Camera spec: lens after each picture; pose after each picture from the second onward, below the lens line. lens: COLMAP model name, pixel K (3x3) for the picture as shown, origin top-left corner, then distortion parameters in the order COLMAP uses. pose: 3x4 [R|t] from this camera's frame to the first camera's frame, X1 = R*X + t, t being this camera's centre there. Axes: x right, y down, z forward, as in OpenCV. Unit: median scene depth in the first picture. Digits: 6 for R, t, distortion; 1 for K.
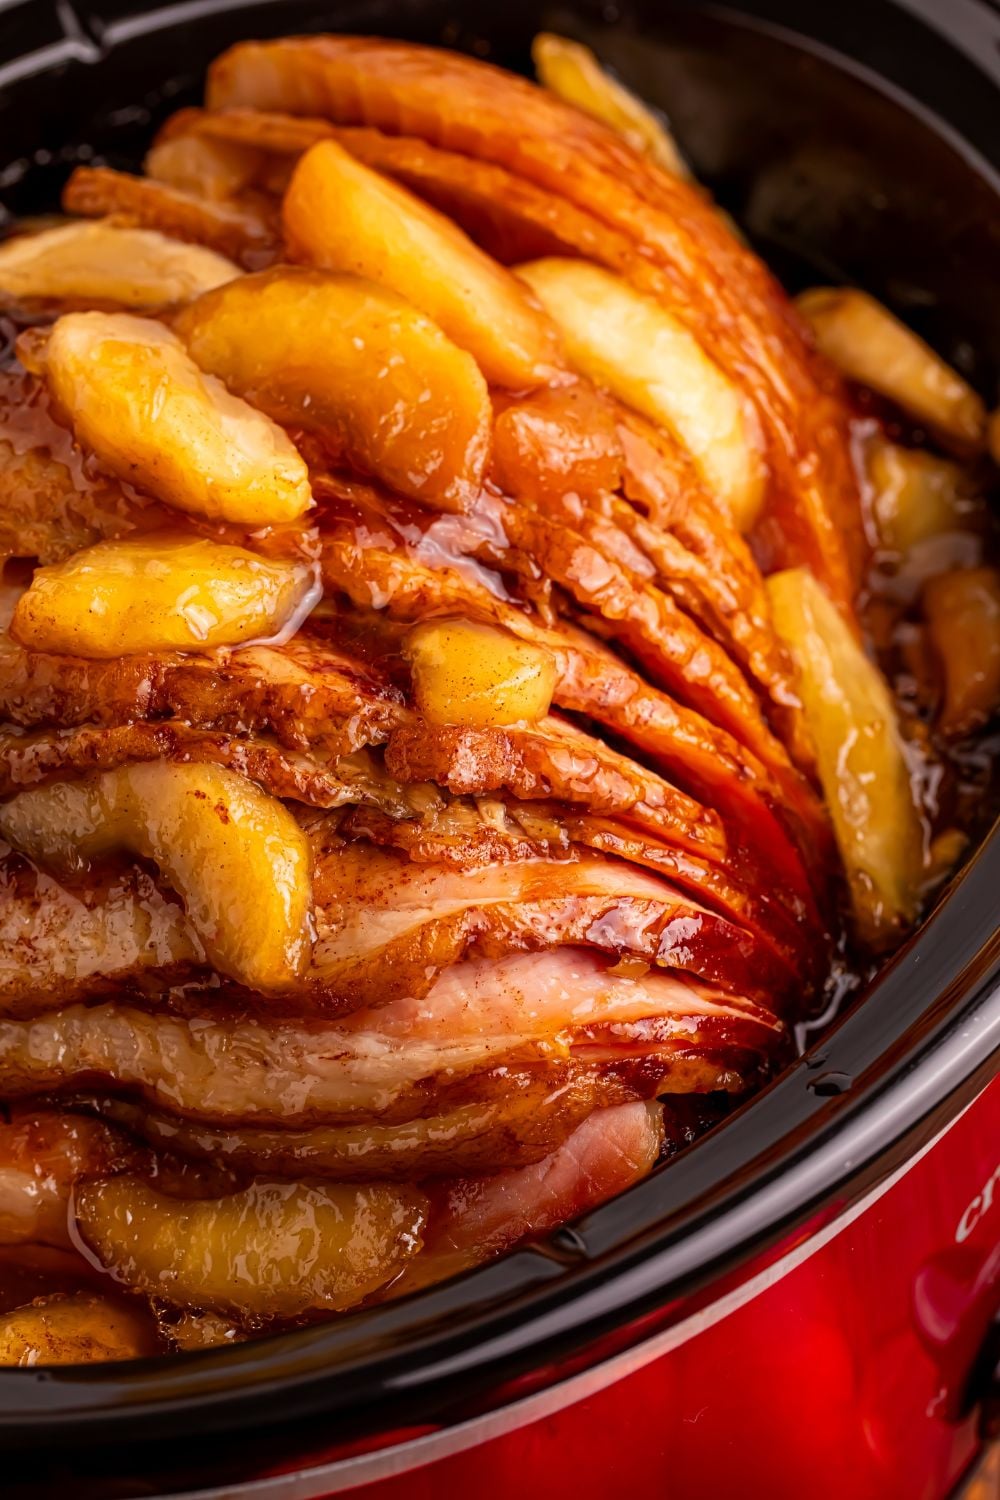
lens RADIAL K [[4682.7, 0, 500.0], [0, 4682.7, 750.0], [0, 0, 1]] dist [-0.046011, 1.792802]
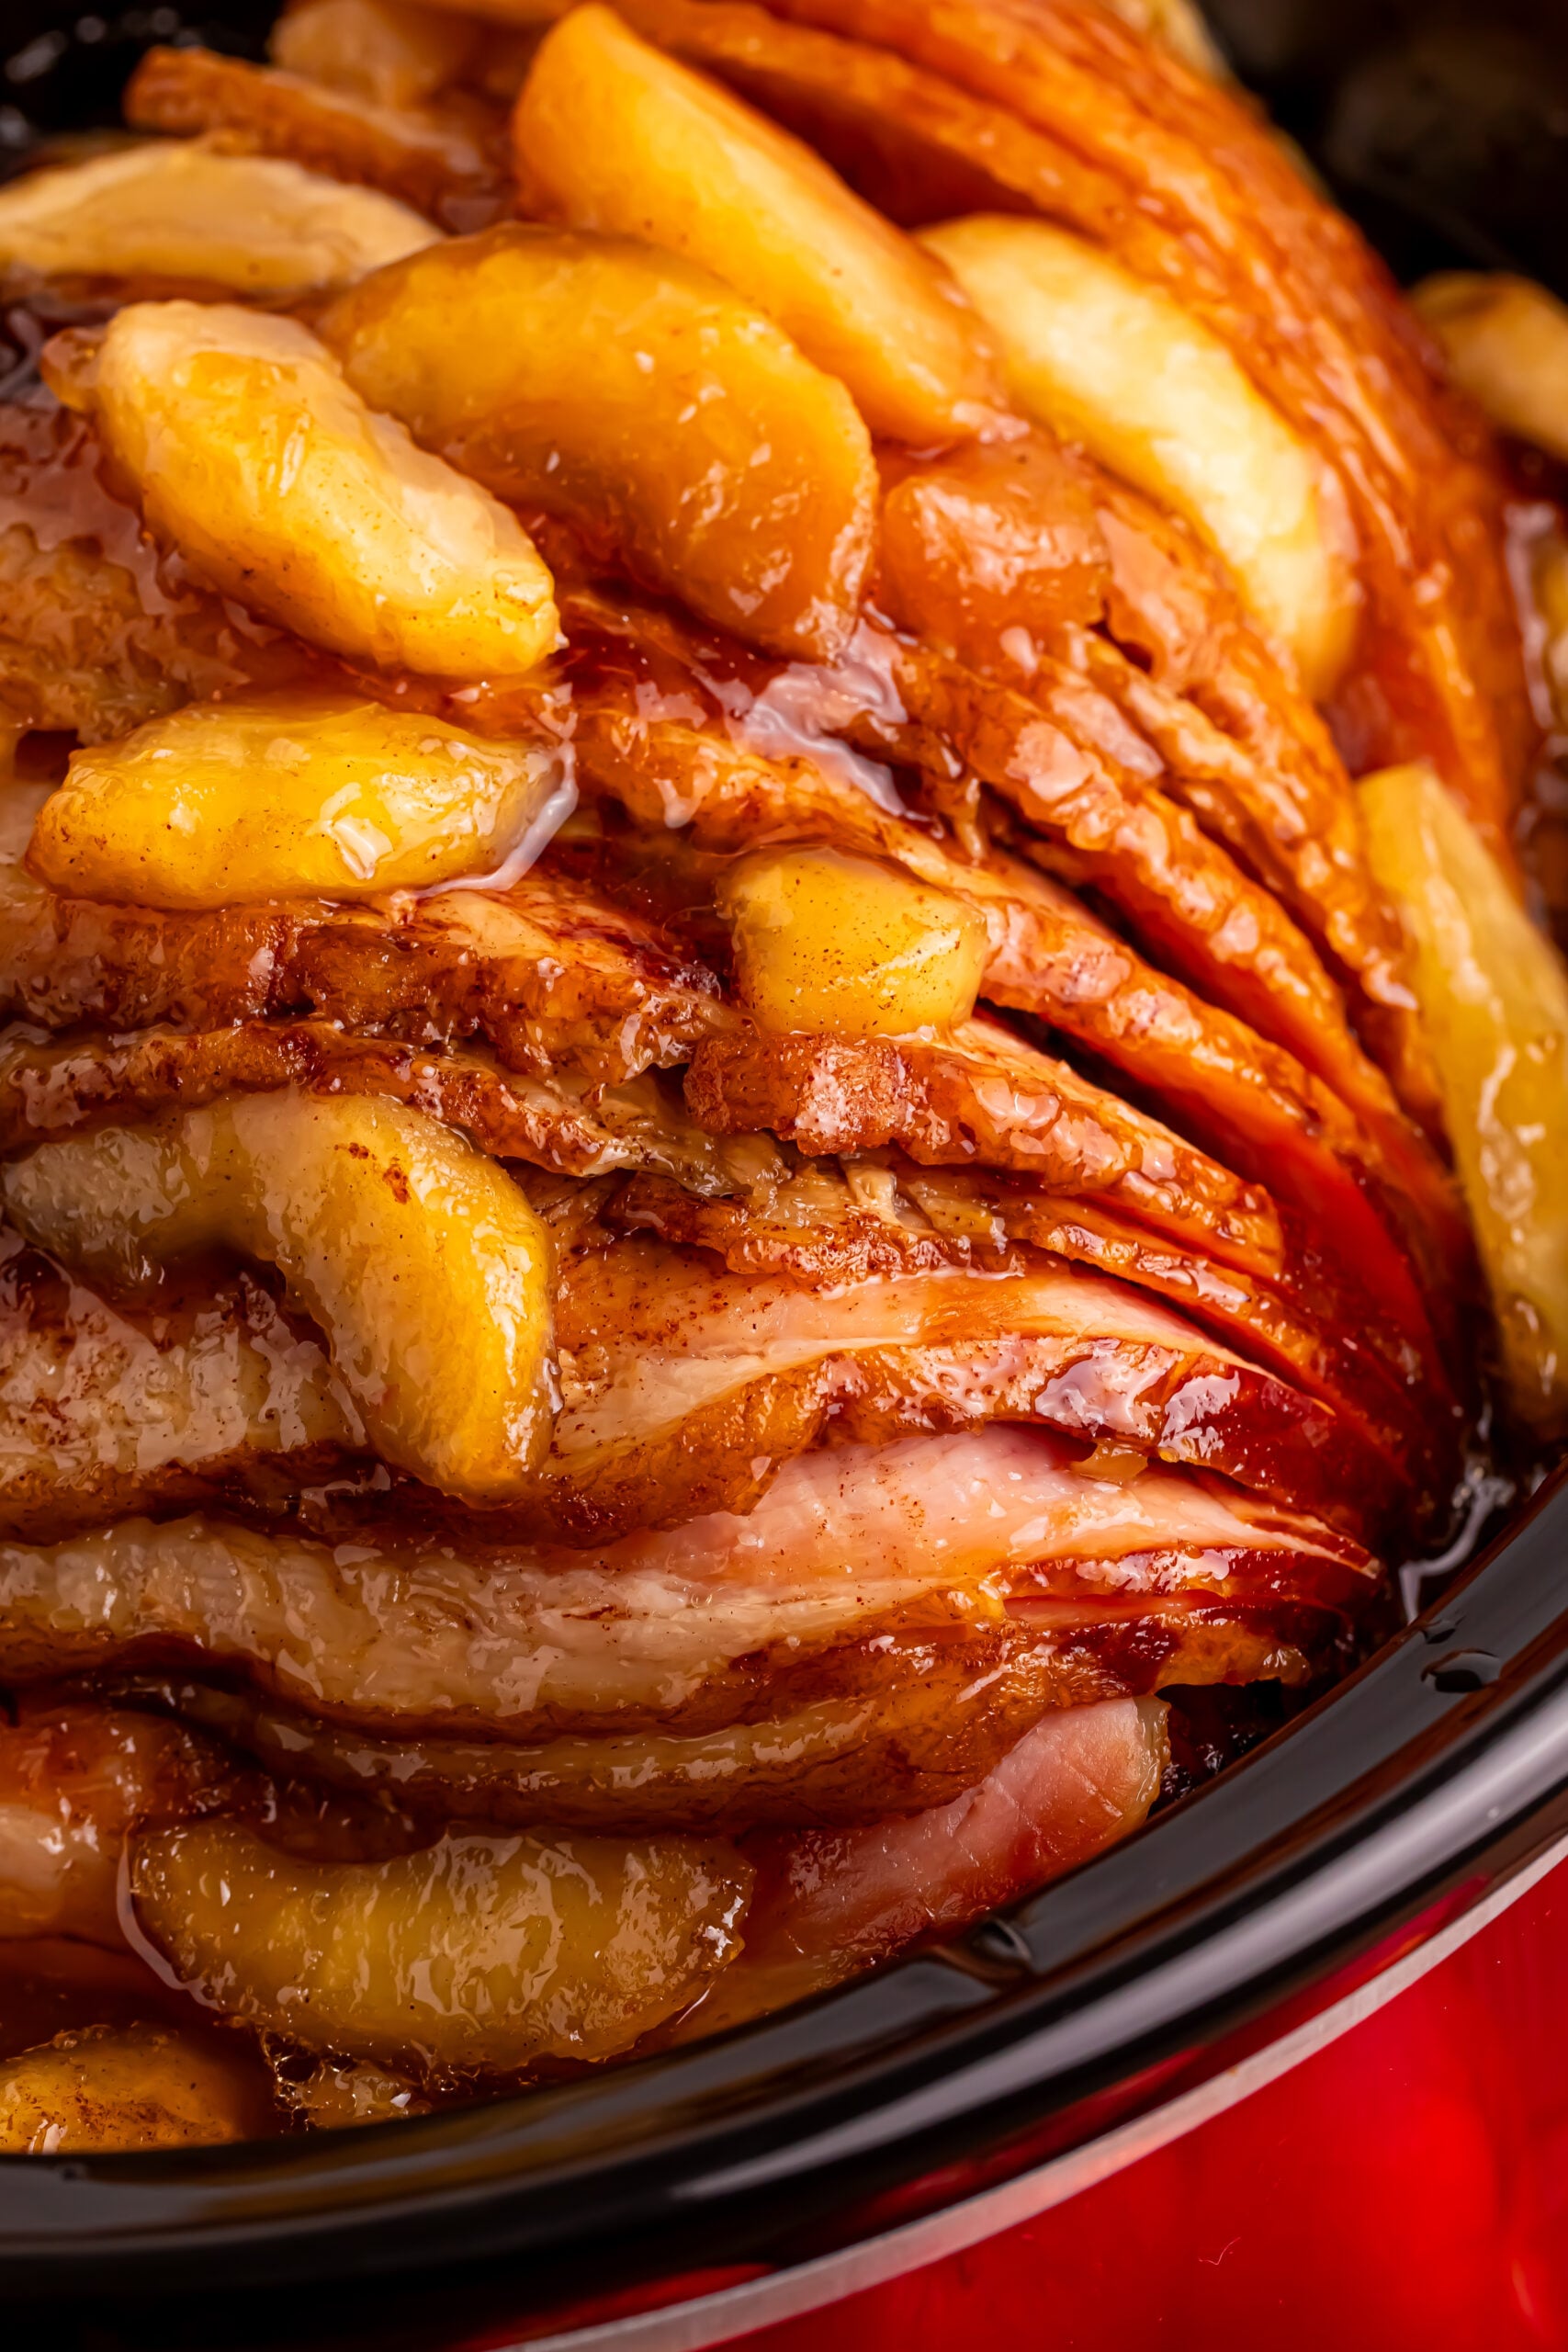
lens RADIAL K [[8095.8, 0, 866.0], [0, 8095.8, 1110.2], [0, 0, 1]] dist [0.006388, 1.467294]
pose [[0.999950, 0.009947, -0.001285, -0.001215], [-0.009945, 0.999948, 0.002039, 0.001951], [0.001305, -0.002026, 0.999997, 0.016916]]
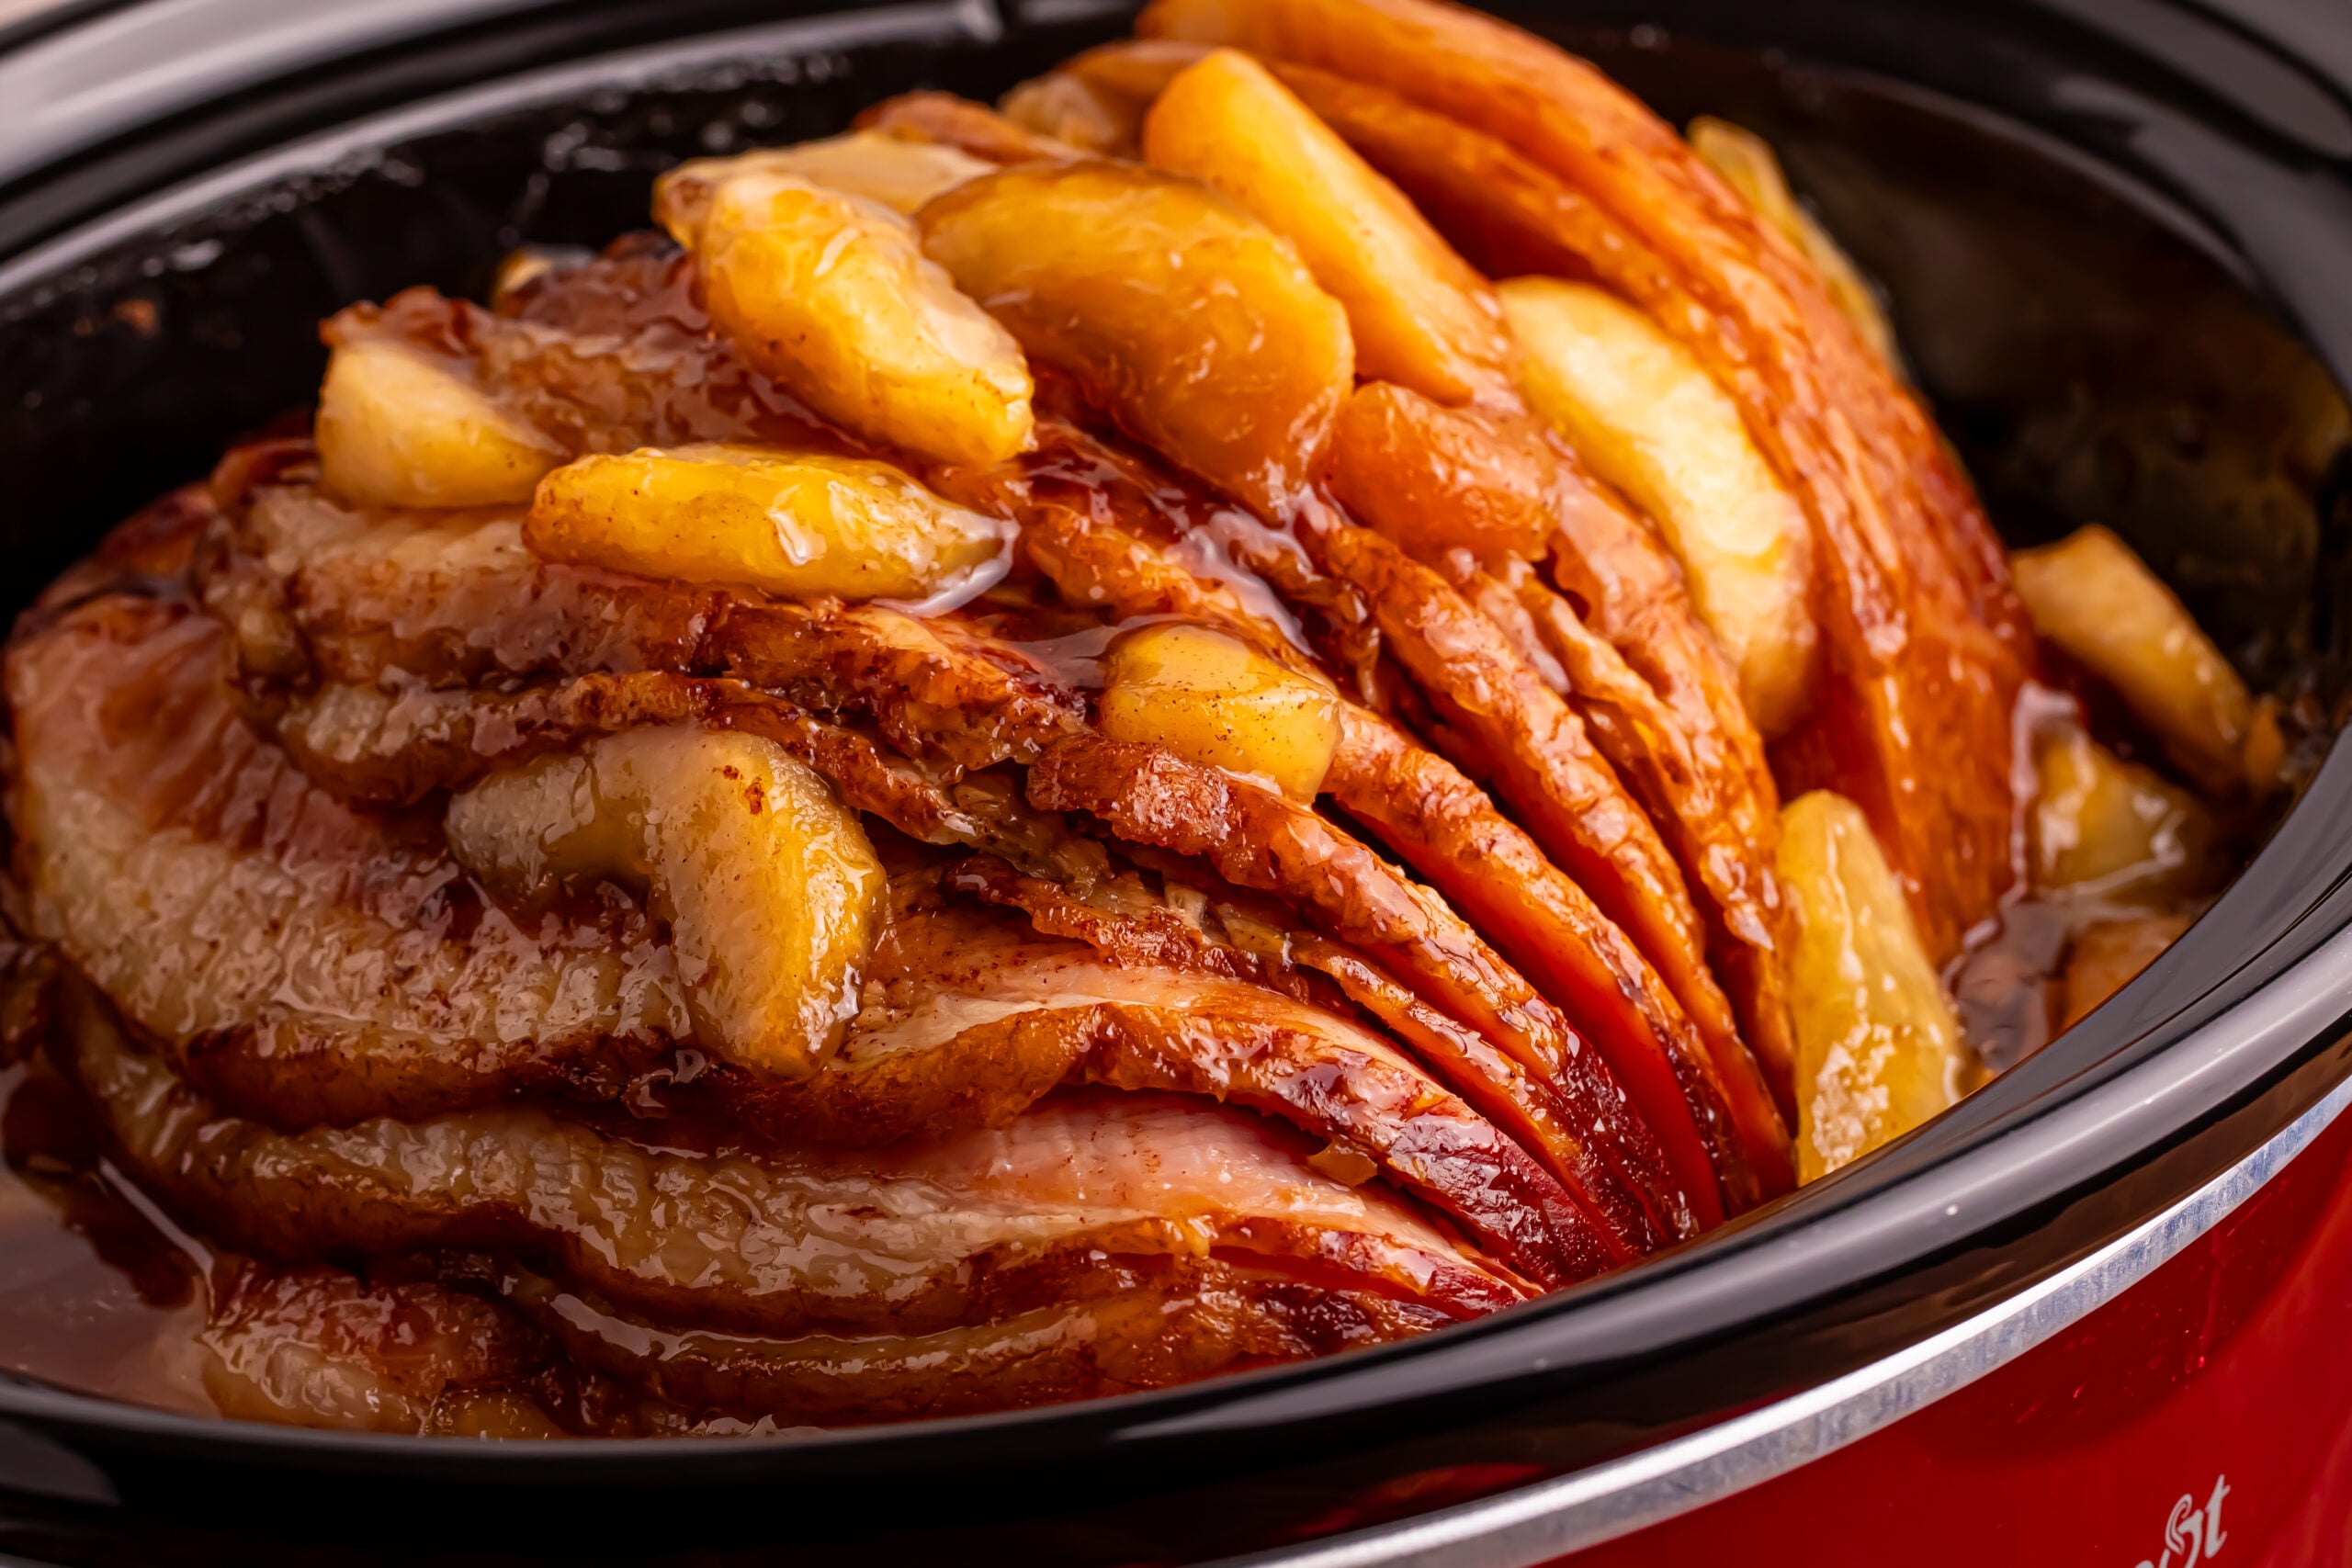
lens RADIAL K [[9023.9, 0, 1176.0], [0, 9023.9, 784.0], [0, 0, 1]] dist [-0.328144, 3.010887]
pose [[0.967173, 0.151436, -0.204069, 0.240931], [-0.202917, 0.943647, -0.261446, 0.313868], [0.152977, 0.294273, 0.943399, -0.147065]]
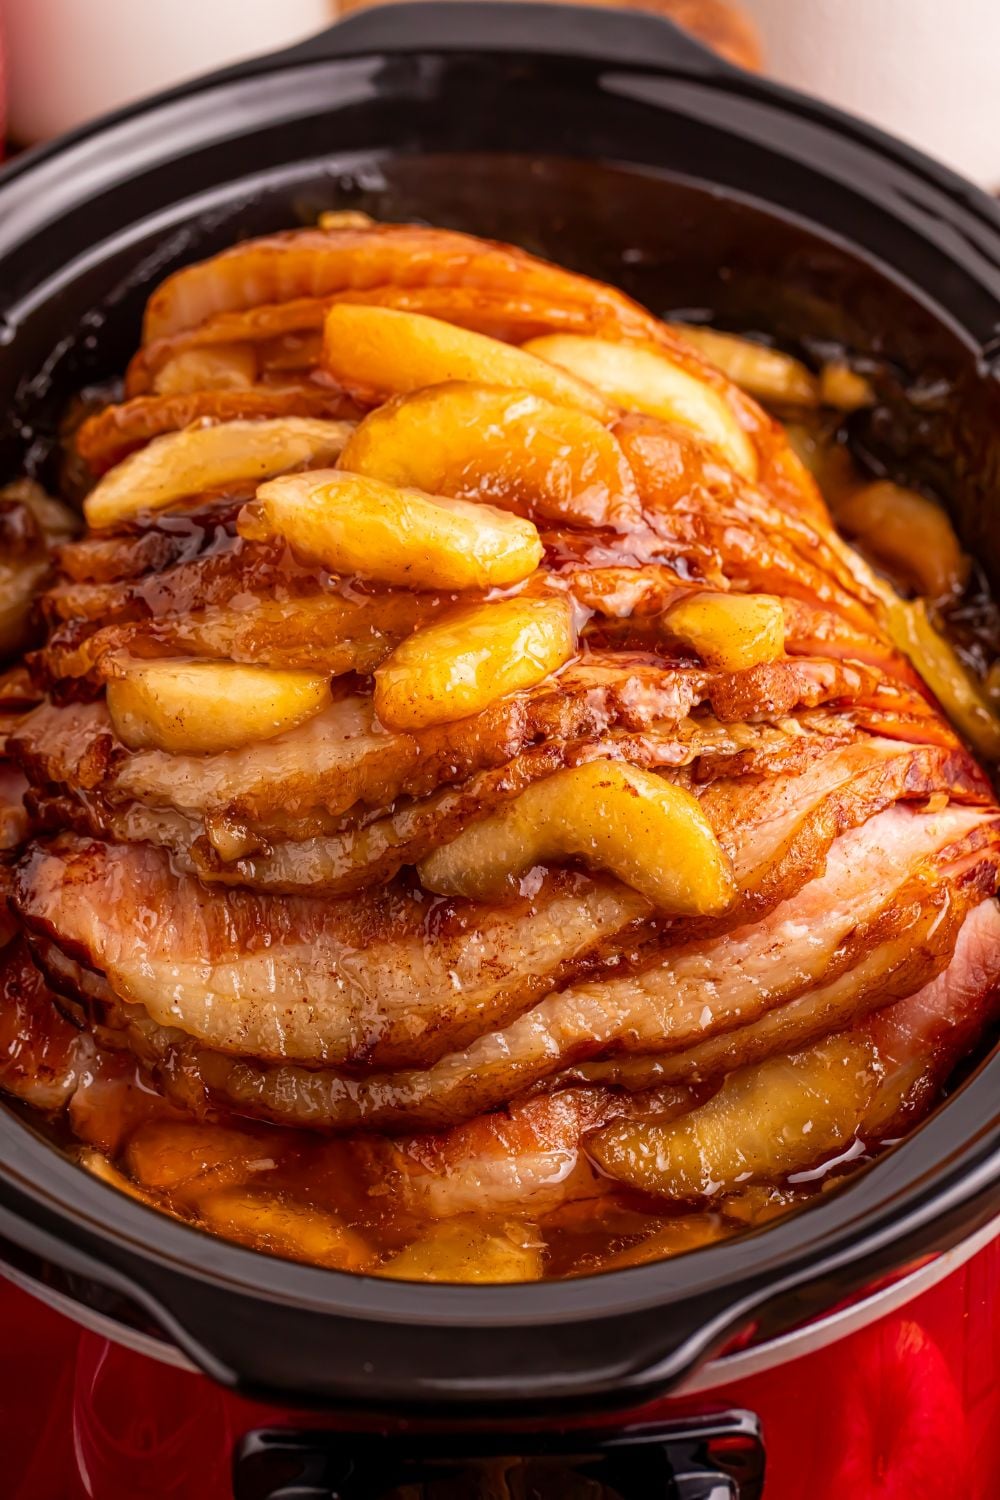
lens RADIAL K [[4682.7, 0, 500.0], [0, 4682.7, 750.0], [0, 0, 1]] dist [-0.046011, 1.792802]
pose [[0.867970, -0.334719, 0.366866, -0.519752], [0.365934, 0.930489, -0.016814, 0.011606], [-0.335737, 0.148843, 0.930122, -0.119027]]
